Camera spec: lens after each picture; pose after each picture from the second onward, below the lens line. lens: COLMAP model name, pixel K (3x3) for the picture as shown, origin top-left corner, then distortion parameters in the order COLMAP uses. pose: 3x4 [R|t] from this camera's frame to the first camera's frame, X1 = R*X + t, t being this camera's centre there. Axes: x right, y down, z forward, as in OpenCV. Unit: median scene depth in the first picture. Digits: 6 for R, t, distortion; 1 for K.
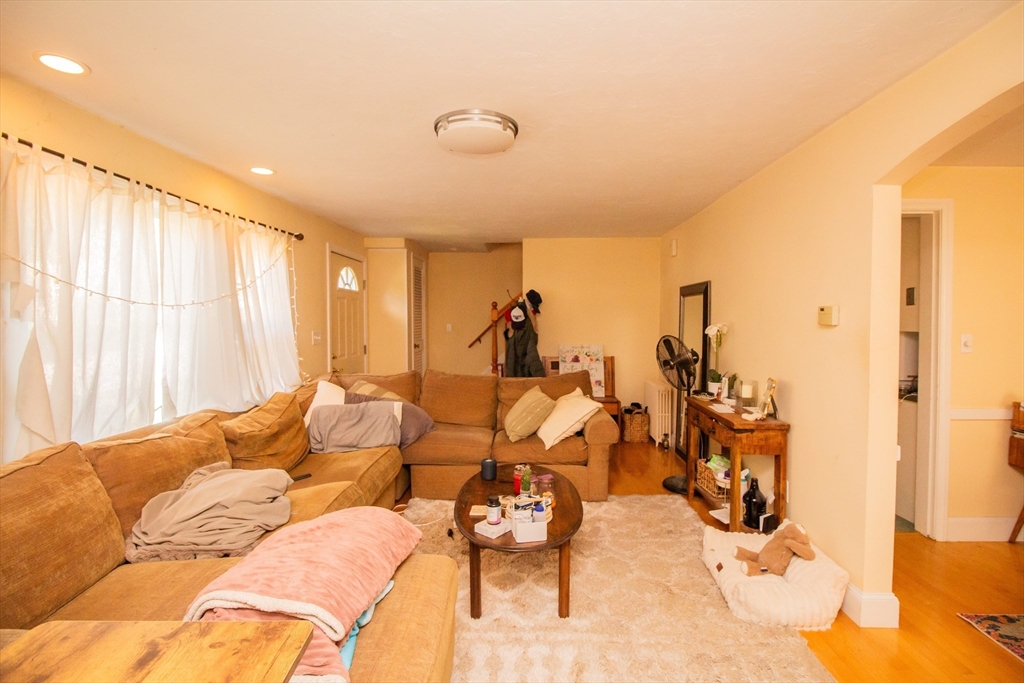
lens RADIAL K [[477.9, 0, 516.0], [0, 477.9, 333.6], [0, 0, 1]] dist [0.001850, -0.011433]
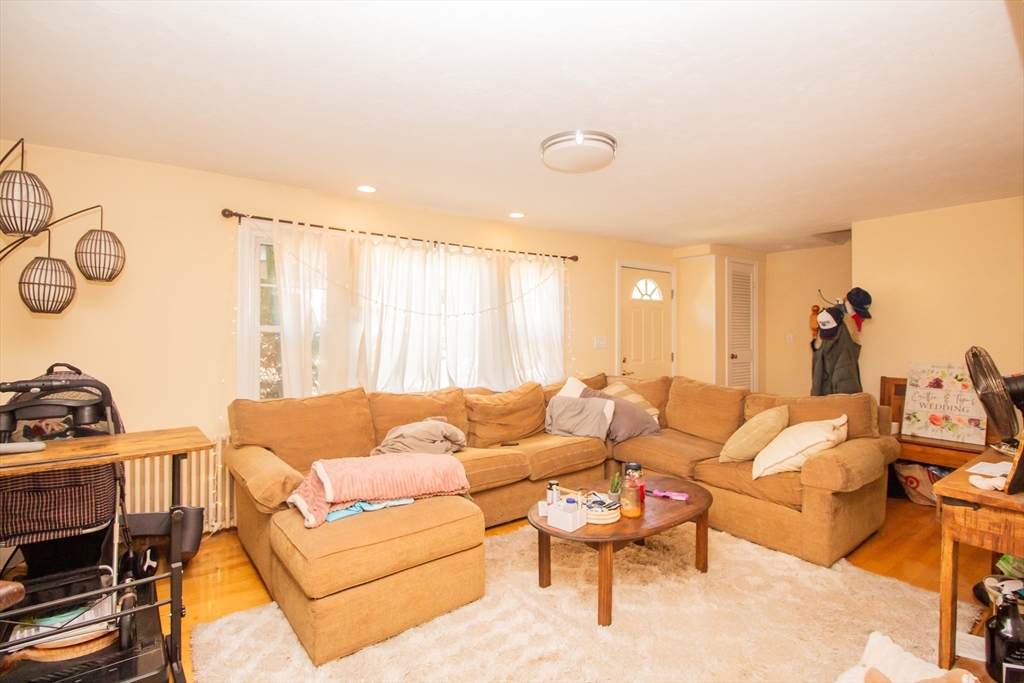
lens RADIAL K [[476.9, 0, 509.1], [0, 476.9, 331.4], [0, 0, 1]] dist [0.001237, -0.010266]
pose [[0.615404, 0.001766, -0.788210, 0.341321], [-0.027263, 0.999447, -0.019046, 0.009510], [0.787740, 0.033210, 0.615112, 0.106593]]
